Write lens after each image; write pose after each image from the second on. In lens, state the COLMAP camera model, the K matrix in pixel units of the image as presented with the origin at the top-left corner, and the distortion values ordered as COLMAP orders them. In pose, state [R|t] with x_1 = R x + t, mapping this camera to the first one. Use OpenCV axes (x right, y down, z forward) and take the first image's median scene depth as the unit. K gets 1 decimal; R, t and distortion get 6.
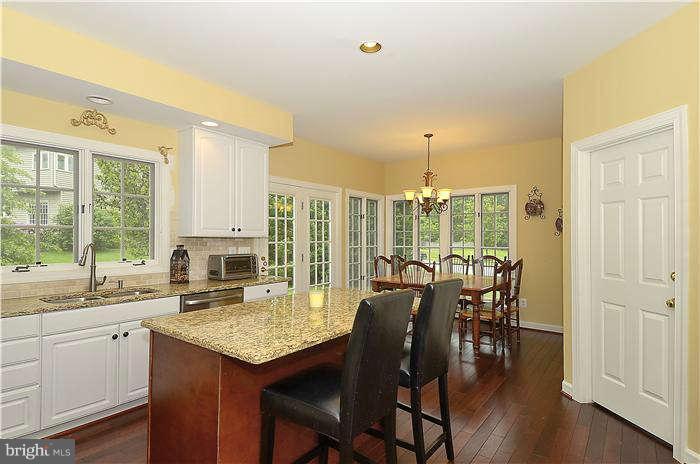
lens RADIAL K [[366.8, 0, 349.9], [0, 366.8, 233.5], [0, 0, 1]] dist [-0.001031, -0.001381]
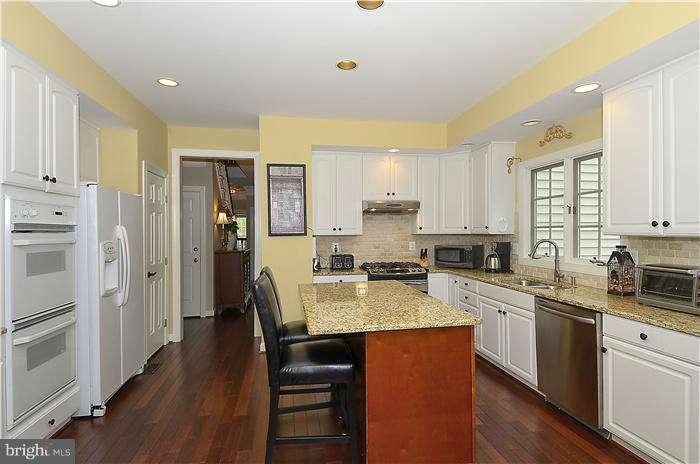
lens RADIAL K [[366.8, 0, 348.9], [0, 366.8, 232.6], [0, 0, 1]] dist [-0.001031, -0.001381]
pose [[-0.693264, -0.001677, -0.720682, 0.491081], [0.001812, 0.999990, -0.004070, 0.005375], [0.720682, -0.004127, -0.693254, 1.115065]]
